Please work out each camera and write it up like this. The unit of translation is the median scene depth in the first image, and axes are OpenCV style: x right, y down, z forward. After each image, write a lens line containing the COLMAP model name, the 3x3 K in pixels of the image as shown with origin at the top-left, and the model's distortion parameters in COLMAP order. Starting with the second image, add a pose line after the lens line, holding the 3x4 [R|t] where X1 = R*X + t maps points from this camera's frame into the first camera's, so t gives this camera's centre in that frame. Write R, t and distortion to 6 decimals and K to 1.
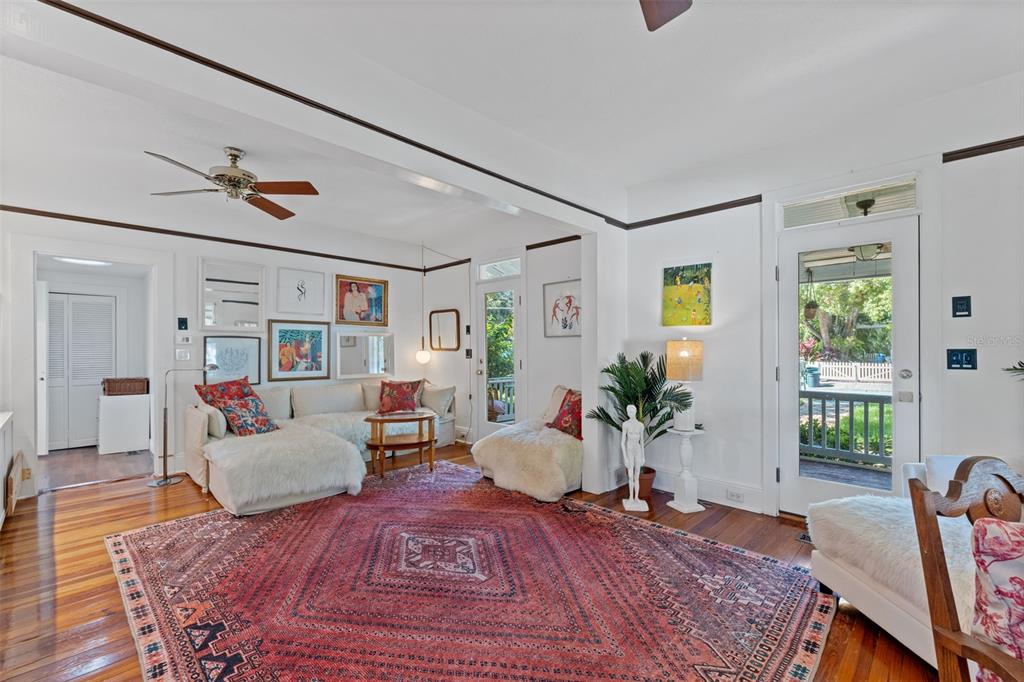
lens RADIAL K [[434.2, 0, 511.6], [0, 434.2, 336.7], [0, 0, 1]] dist [-0.002312, -0.000208]
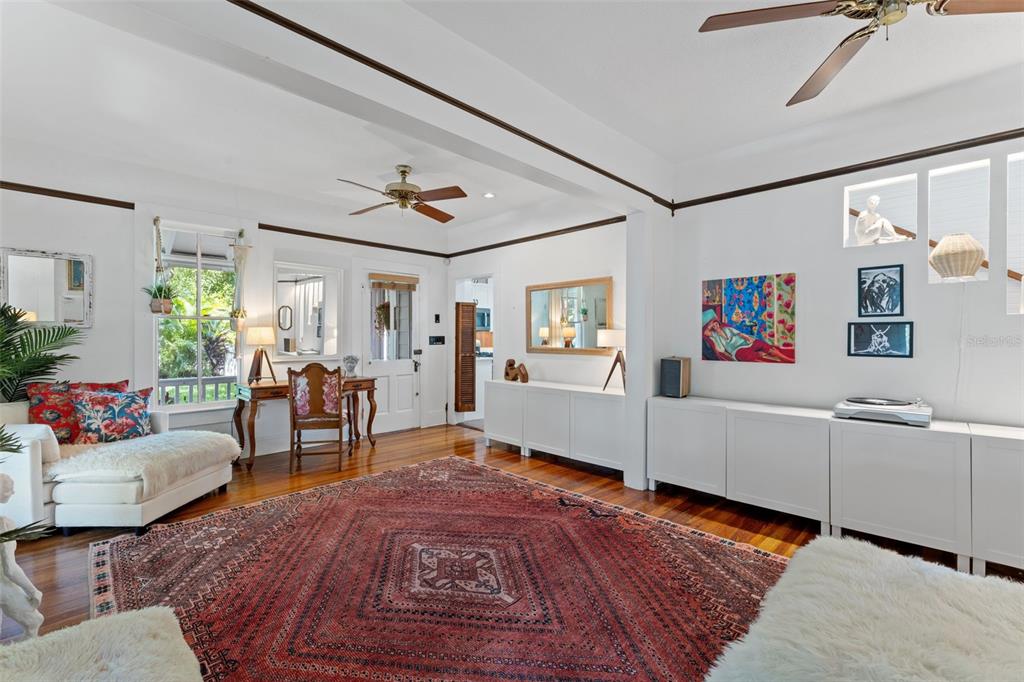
lens RADIAL K [[434.2, 0, 511.6], [0, 434.2, 336.7], [0, 0, 1]] dist [-0.002312, -0.000208]
pose [[-0.999980, 0.000367, 0.006364, -0.298205], [0.000223, 0.999745, -0.022590, 0.051626], [-0.006370, -0.022588, -0.999725, 1.982481]]
